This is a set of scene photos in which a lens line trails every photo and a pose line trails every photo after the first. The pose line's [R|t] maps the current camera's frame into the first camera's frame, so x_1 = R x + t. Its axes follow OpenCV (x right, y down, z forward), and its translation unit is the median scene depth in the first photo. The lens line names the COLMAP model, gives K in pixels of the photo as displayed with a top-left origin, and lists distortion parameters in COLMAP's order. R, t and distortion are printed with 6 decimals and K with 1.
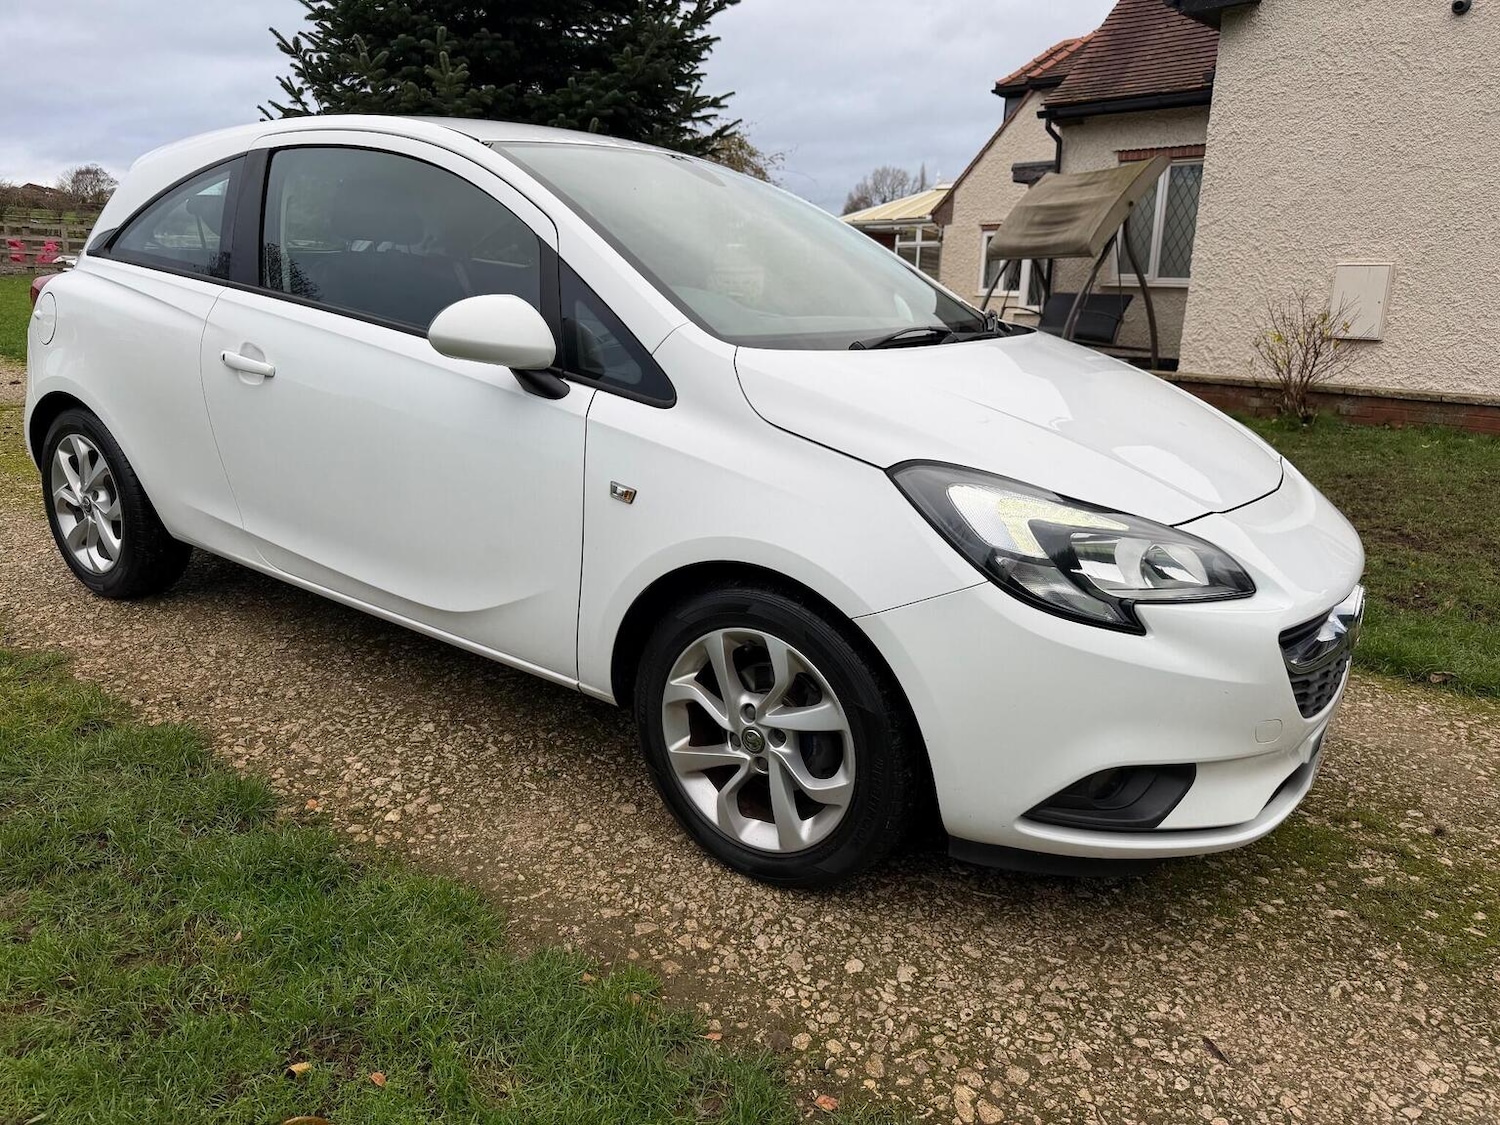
lens RADIAL K [[1064.1, 0, 741.0], [0, 1064.1, 555.9], [0, 0, 1]] dist [0.015798, -0.021938]
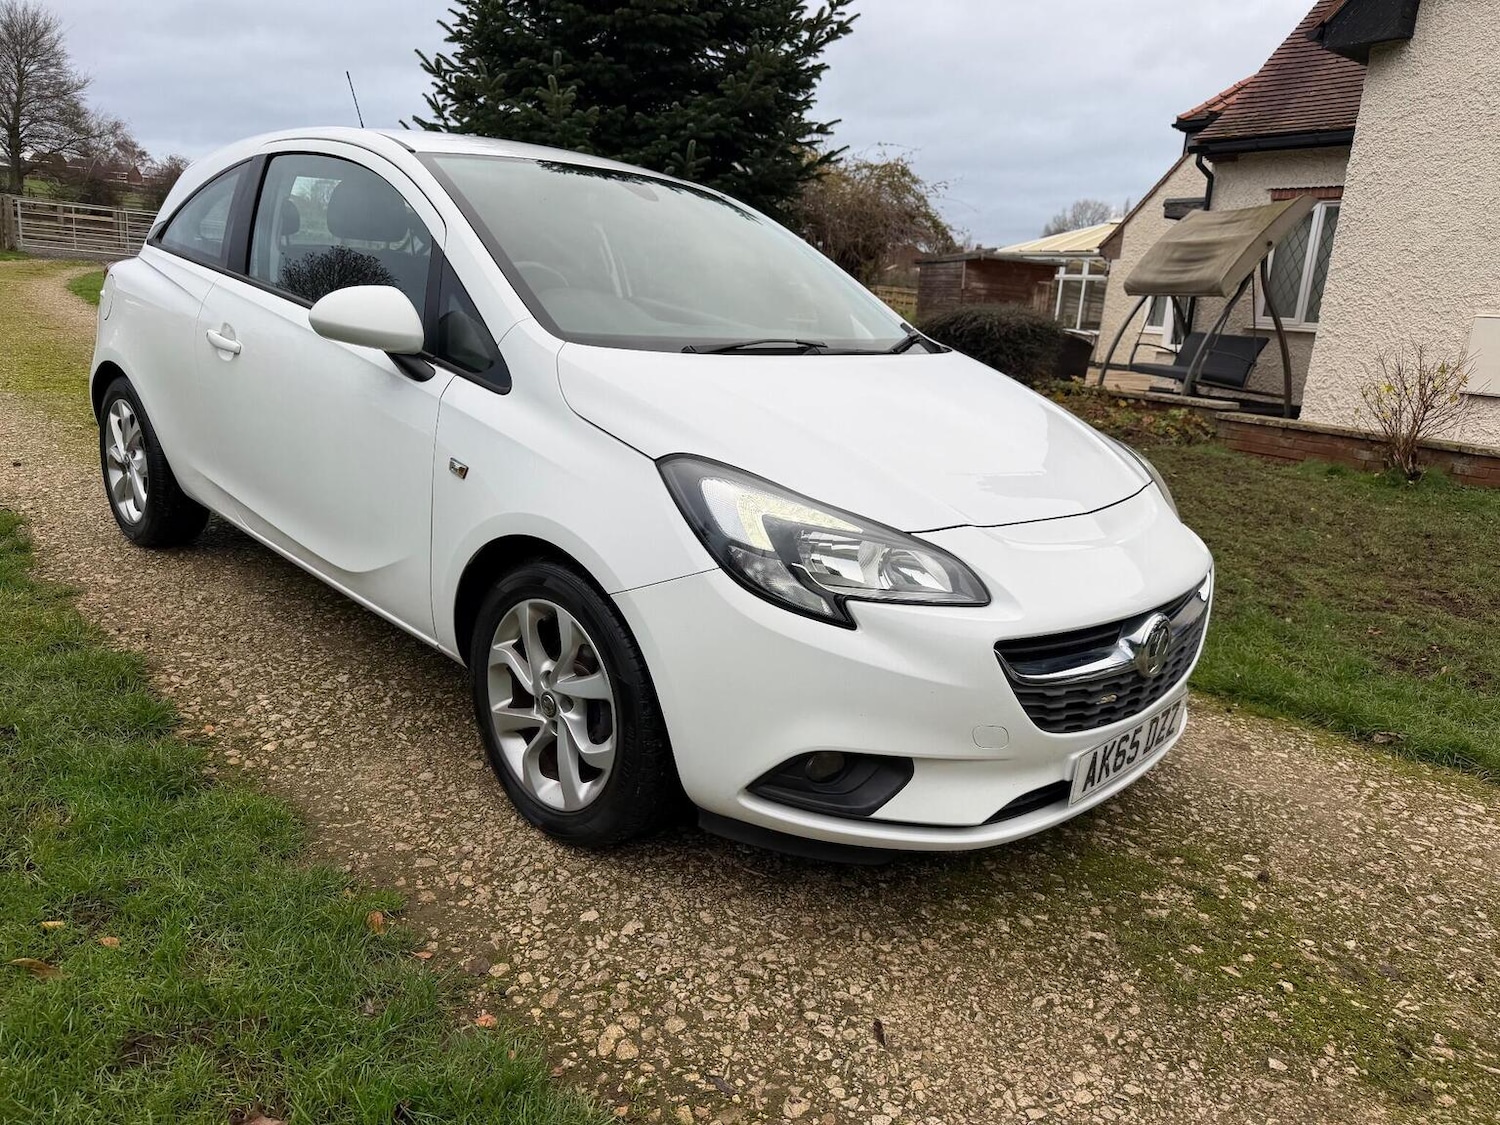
lens RADIAL K [[1064.1, 0, 759.0], [0, 1064.1, 559.5], [0, 0, 1]] dist [0.015798, -0.021938]
pose [[0.986784, 0.081402, -0.140109, 0.318399], [-0.083958, 0.996392, -0.012418, 0.018853], [0.138593, 0.024017, 0.990058, -0.042443]]
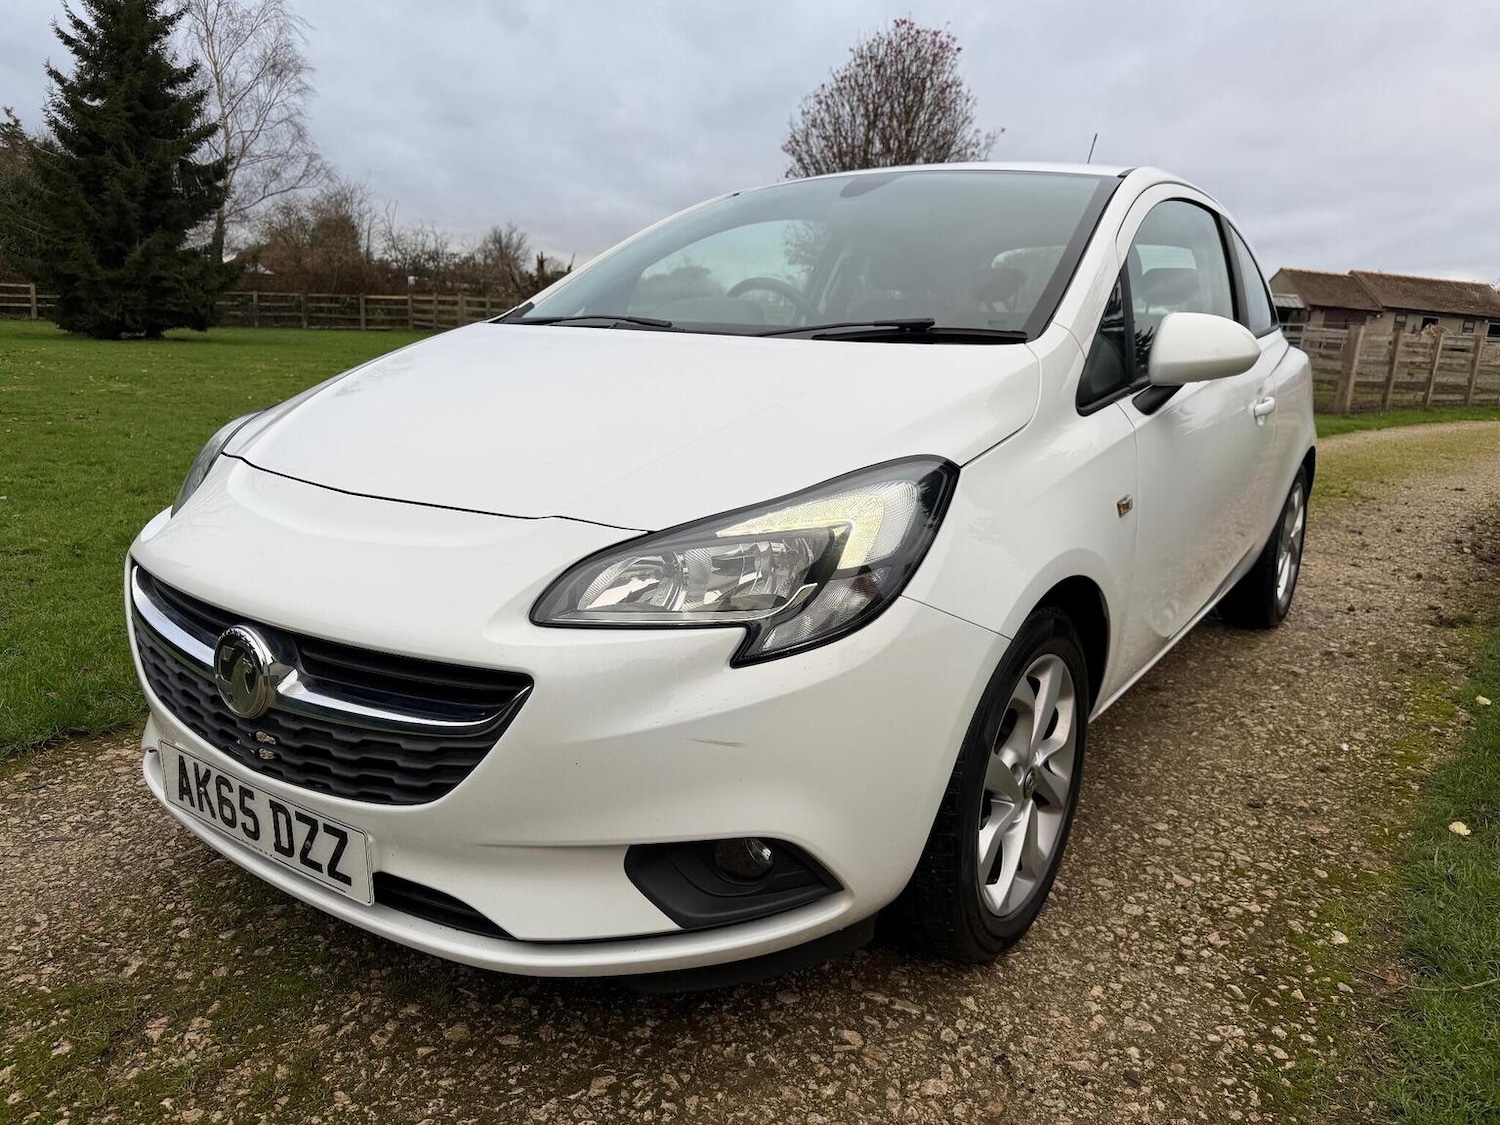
lens RADIAL K [[1064.1, 0, 752.6], [0, 1064.1, 572.5], [0, 0, 1]] dist [0.015798, -0.021938]
pose [[-0.012220, 0.187977, -0.982097, 1.154023], [-0.314302, 0.931668, 0.182235, -0.217607], [0.949244, 0.310902, 0.047696, 1.171676]]
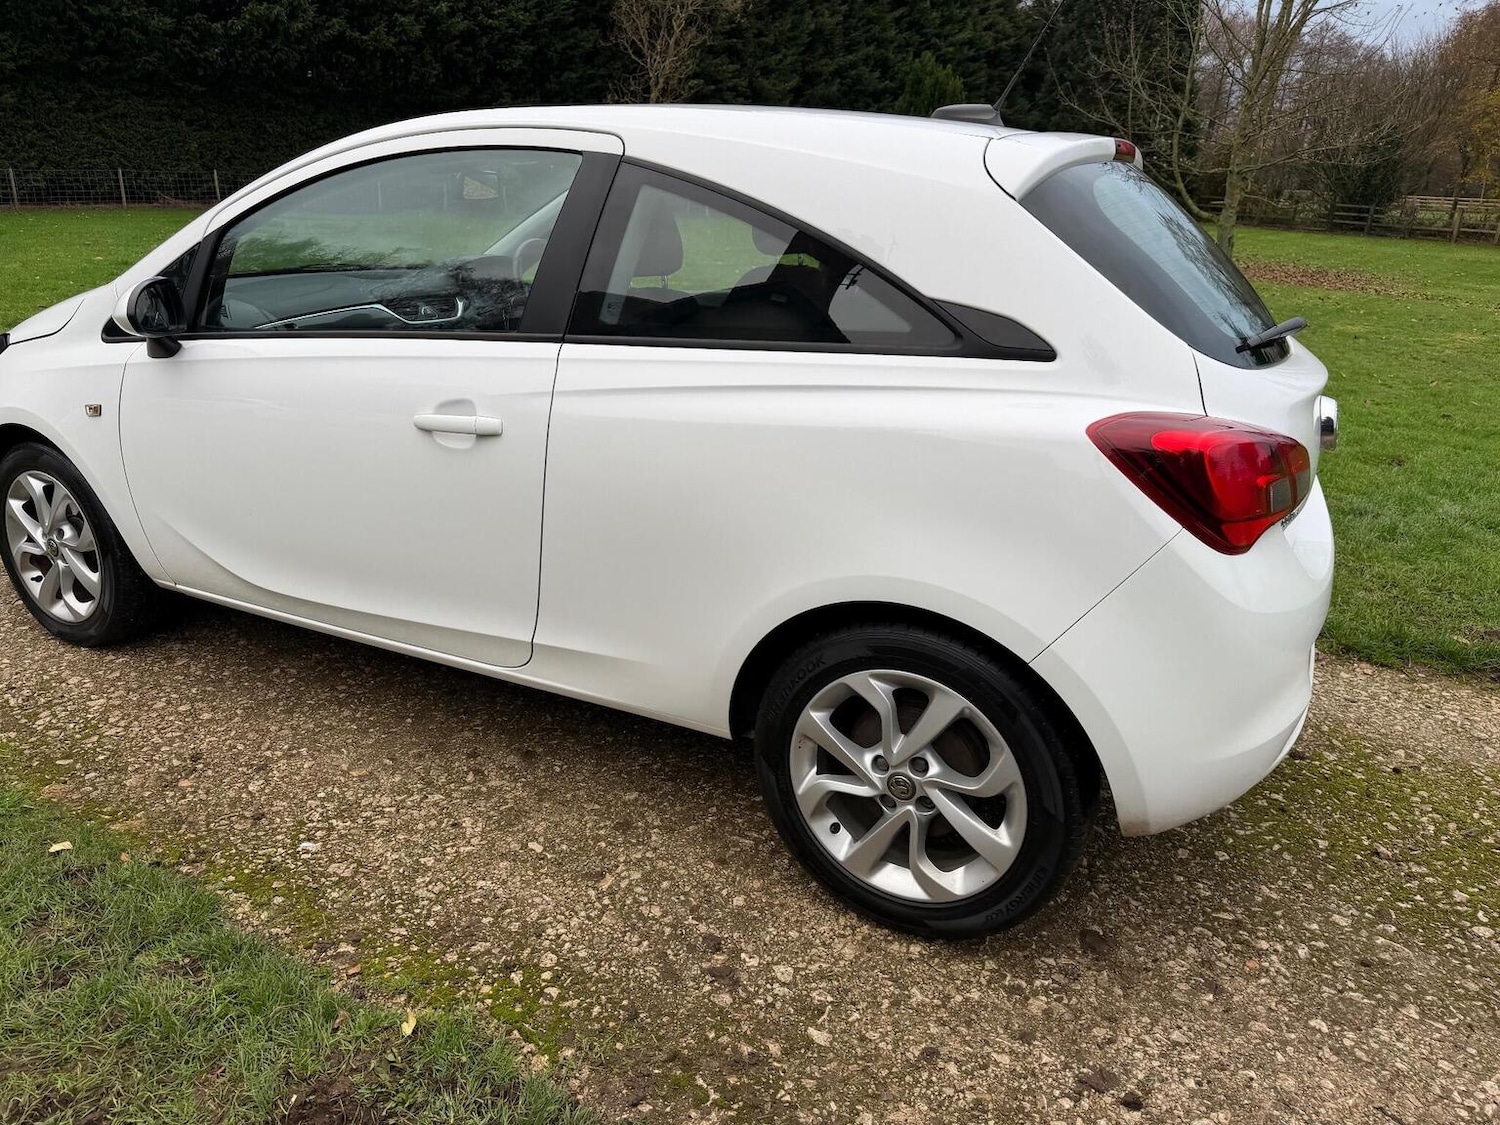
lens RADIAL K [[1064.1, 0, 734.8], [0, 1064.1, 554.2], [0, 0, 1]] dist [0.015798, -0.021938]
pose [[-0.991894, -0.039087, -0.120906, -0.250545], [-0.101677, 0.814822, 0.570724, -0.818860], [0.076209, 0.578391, -0.812192, 2.575574]]
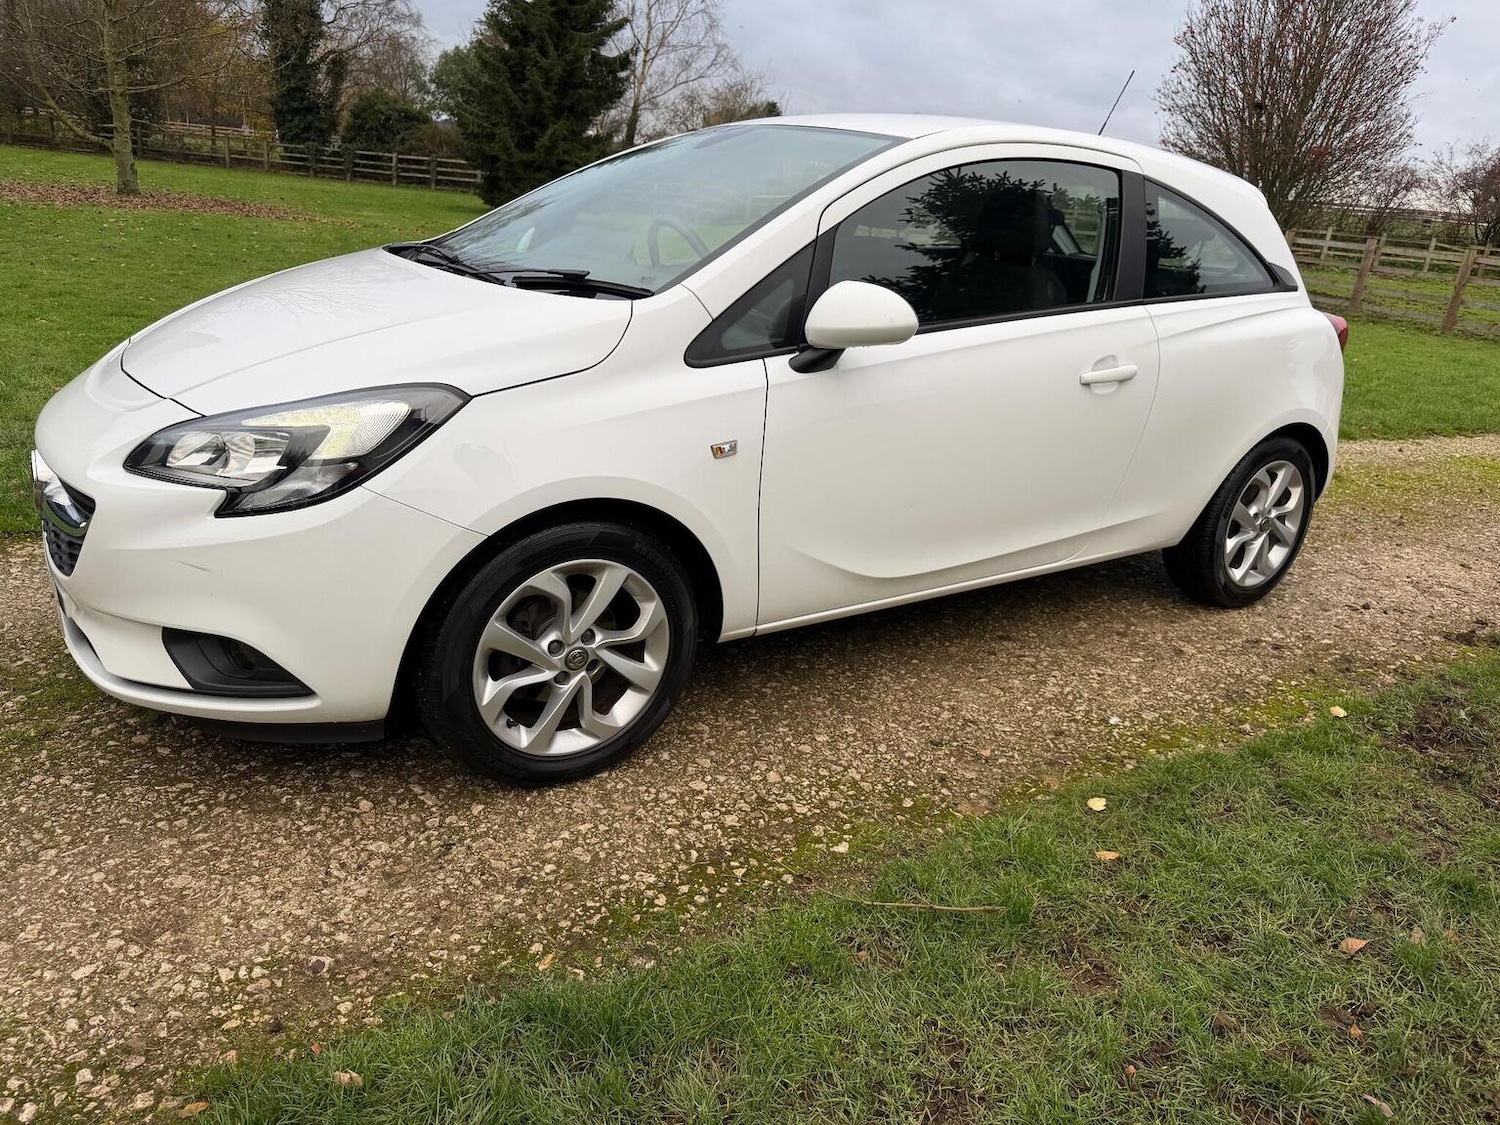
lens RADIAL K [[1064.1, 0, 753.9], [0, 1064.1, 564.8], [0, 0, 1]] dist [0.015798, -0.021938]
pose [[-0.367727, 0.239282, -0.898622, 1.202244], [-0.353195, 0.857980, 0.372992, -0.485404], [0.860250, 0.454548, -0.230990, 1.770265]]
